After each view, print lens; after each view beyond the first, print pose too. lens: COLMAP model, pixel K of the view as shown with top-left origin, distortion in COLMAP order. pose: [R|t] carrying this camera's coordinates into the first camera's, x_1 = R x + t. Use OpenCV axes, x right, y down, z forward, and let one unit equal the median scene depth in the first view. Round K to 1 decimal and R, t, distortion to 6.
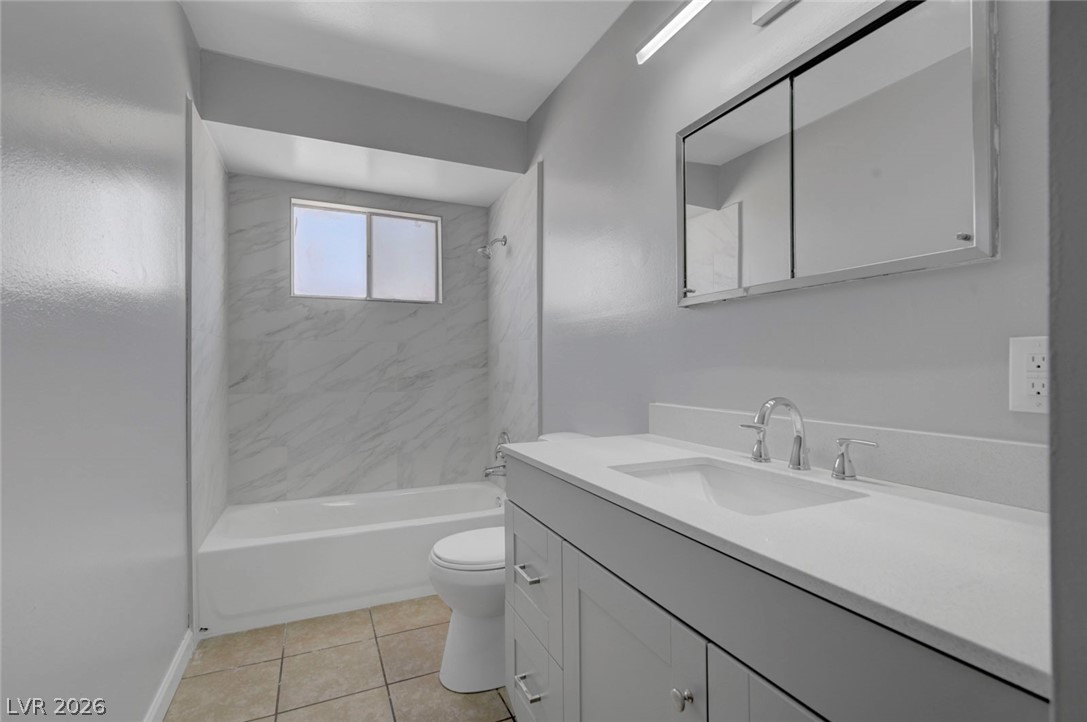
lens RADIAL K [[484.1, 0, 539.9], [0, 484.1, 362.4], [0, 0, 1]] dist [-0.002073, -0.000681]
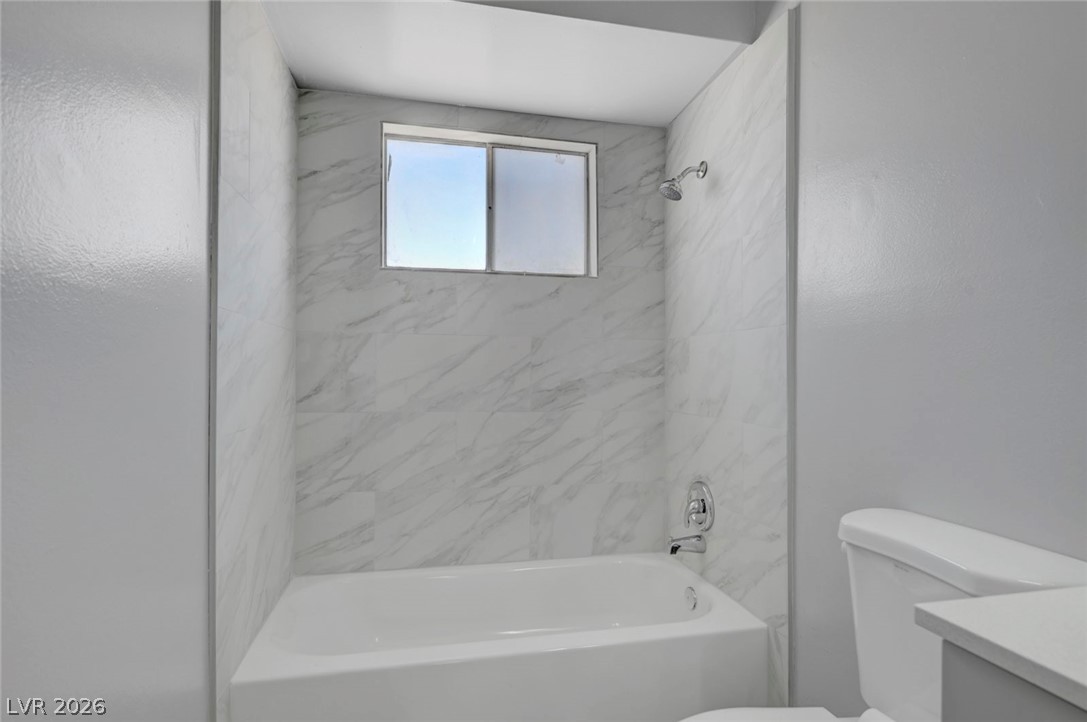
lens RADIAL K [[563.9, 0, 543.6], [0, 563.9, 365.5], [0, 0, 1]] dist [-0.002105, 0.000622]
pose [[0.977840, 0.003890, -0.209318, -0.123731], [-0.004861, 0.999980, -0.004127, 0.000947], [0.209297, 0.005053, 0.977839, 0.268485]]
